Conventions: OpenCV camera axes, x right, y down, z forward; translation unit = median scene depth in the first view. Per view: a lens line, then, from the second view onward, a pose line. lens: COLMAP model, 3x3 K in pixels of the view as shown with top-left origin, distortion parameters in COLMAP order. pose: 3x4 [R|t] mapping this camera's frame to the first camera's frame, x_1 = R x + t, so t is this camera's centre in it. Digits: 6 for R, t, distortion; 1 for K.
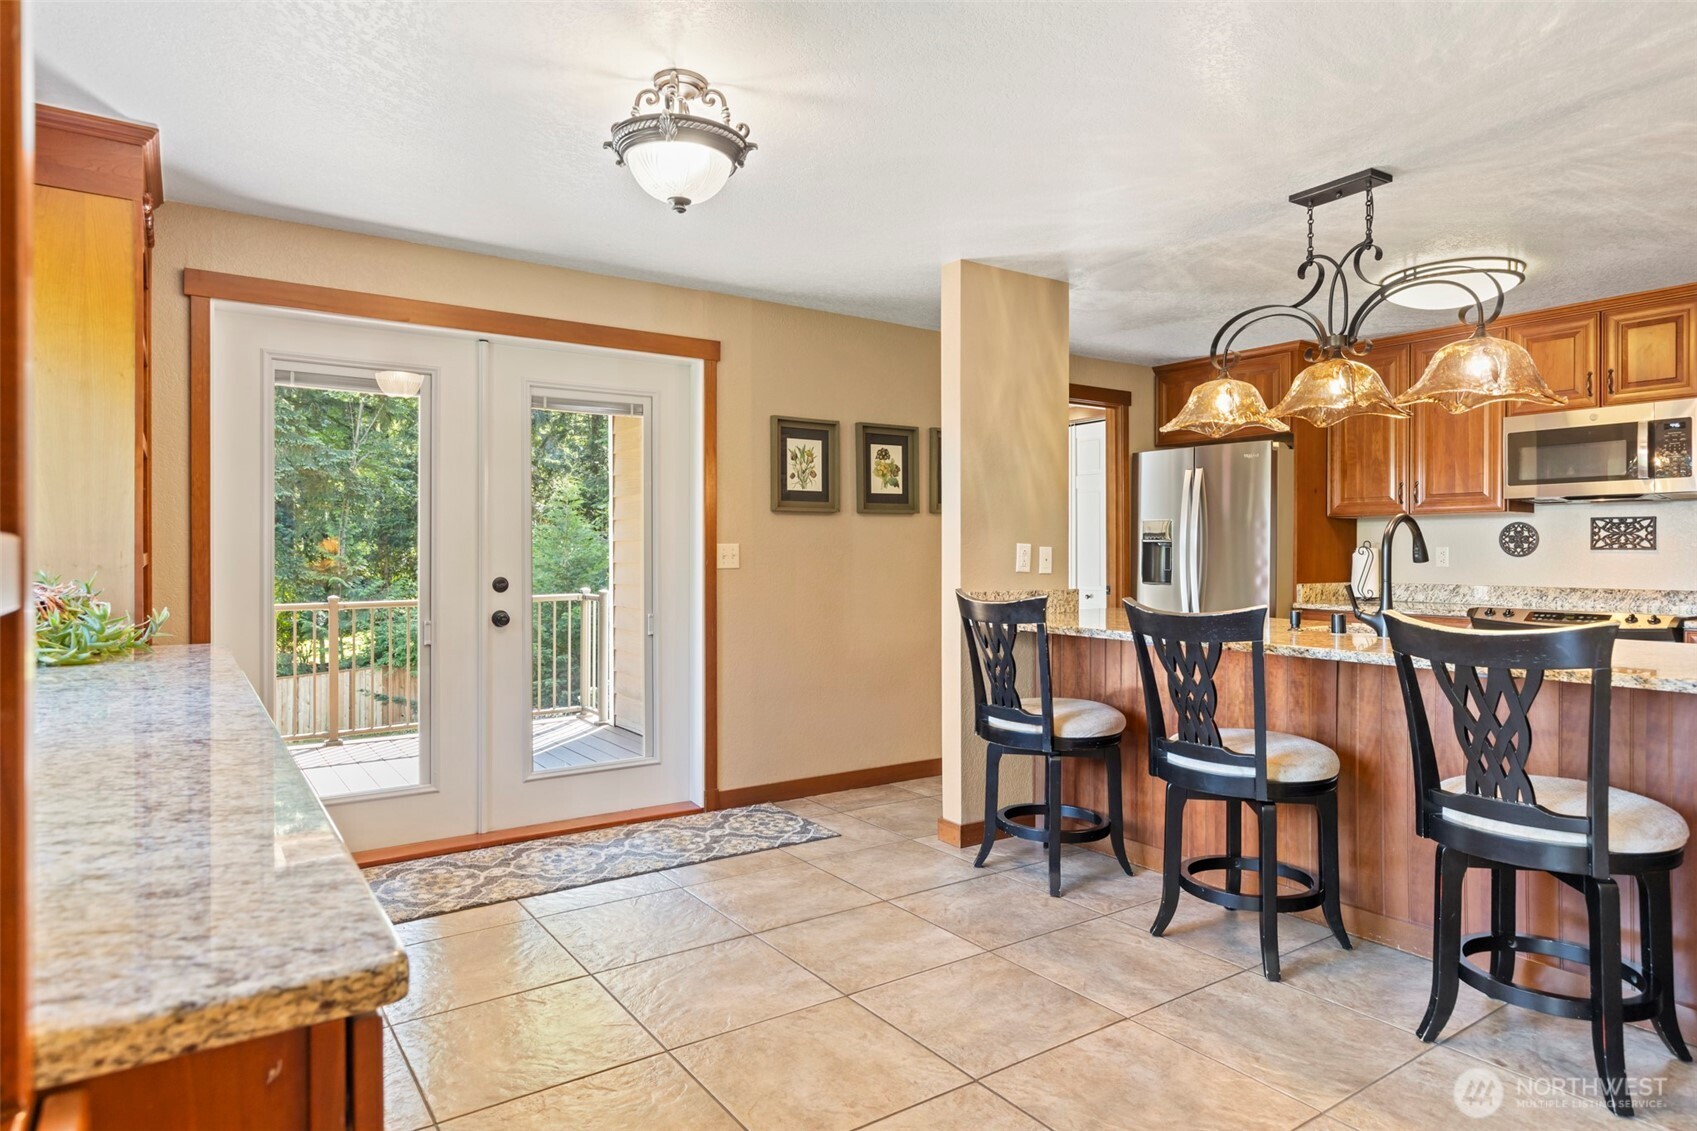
lens RADIAL K [[969.6, 0, 856.2], [0, 969.6, 554.5], [0, 0, 1]] dist [-0.000411, 0.000188]
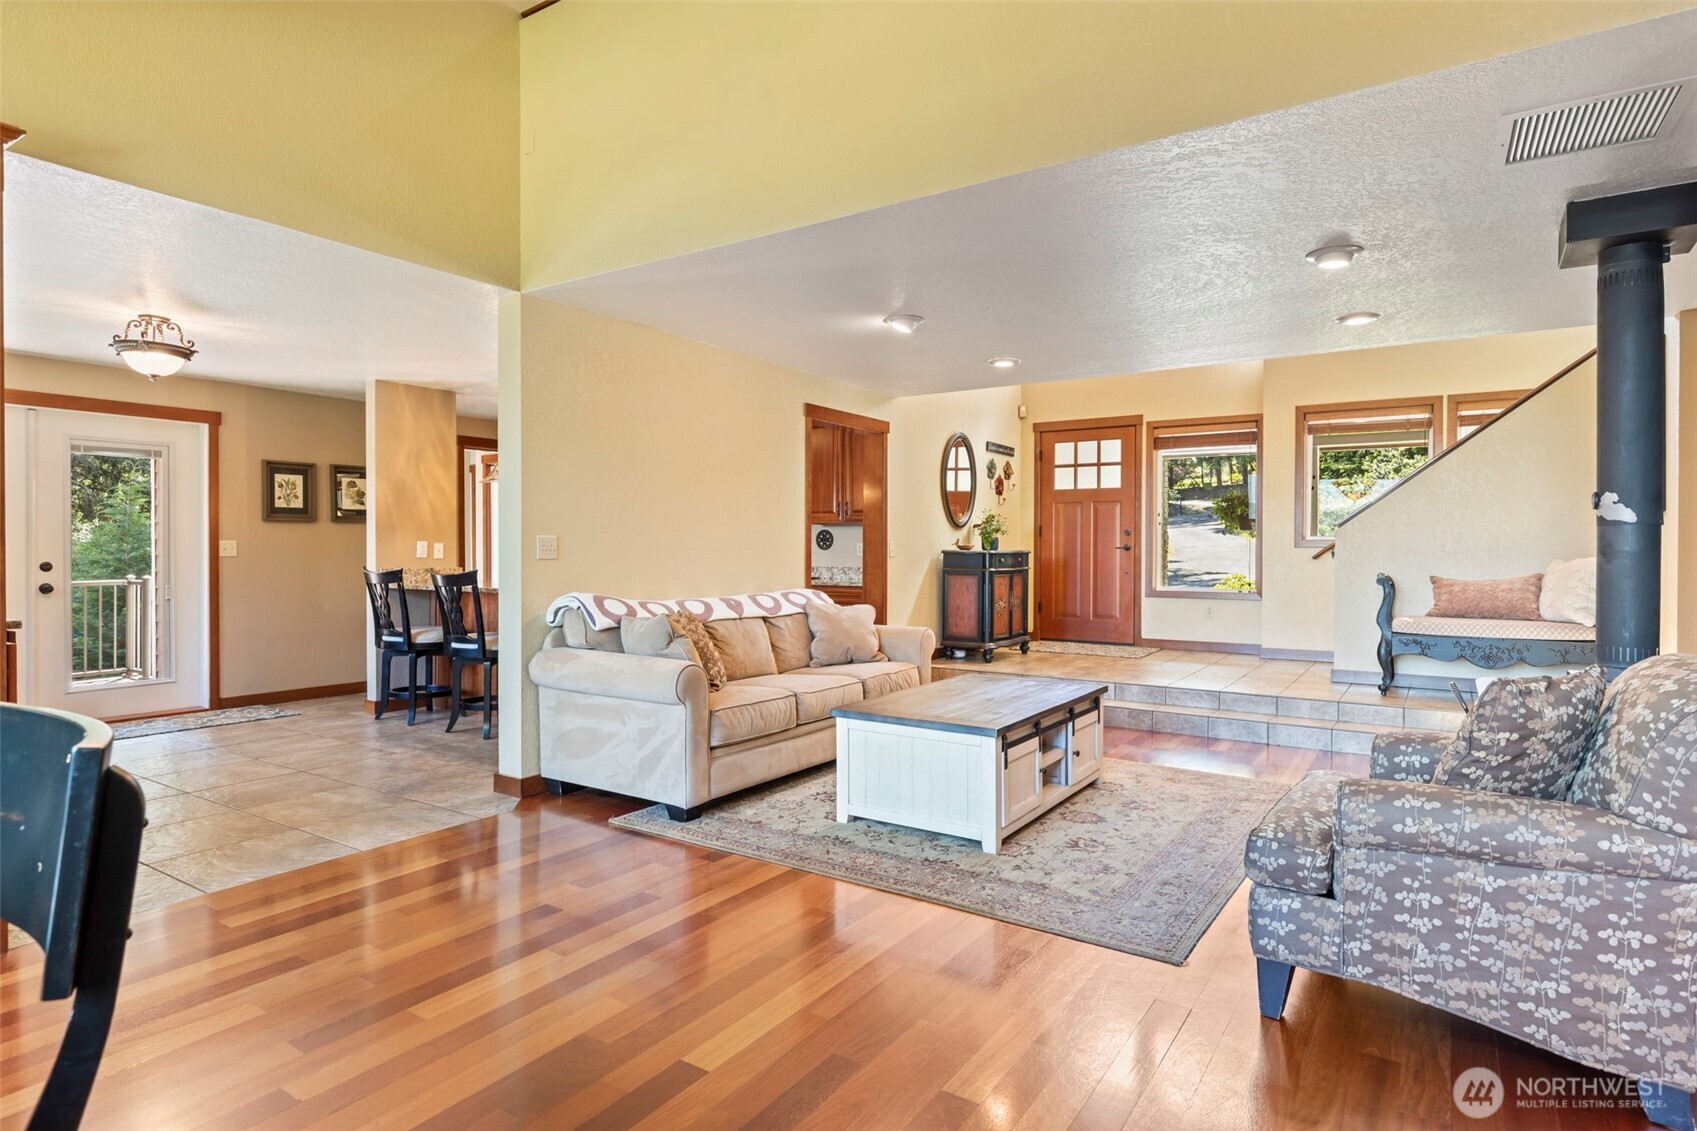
lens RADIAL K [[907.7, 0, 857.7], [0, 907.7, 554.7], [0, 0, 1]] dist [-0.000607, -0.000138]
pose [[0.929641, -0.001888, 0.368463, 0.295247], [0.000848, 0.999995, 0.002986, 0.008340], [-0.368467, -0.002464, 0.929638, -0.800132]]
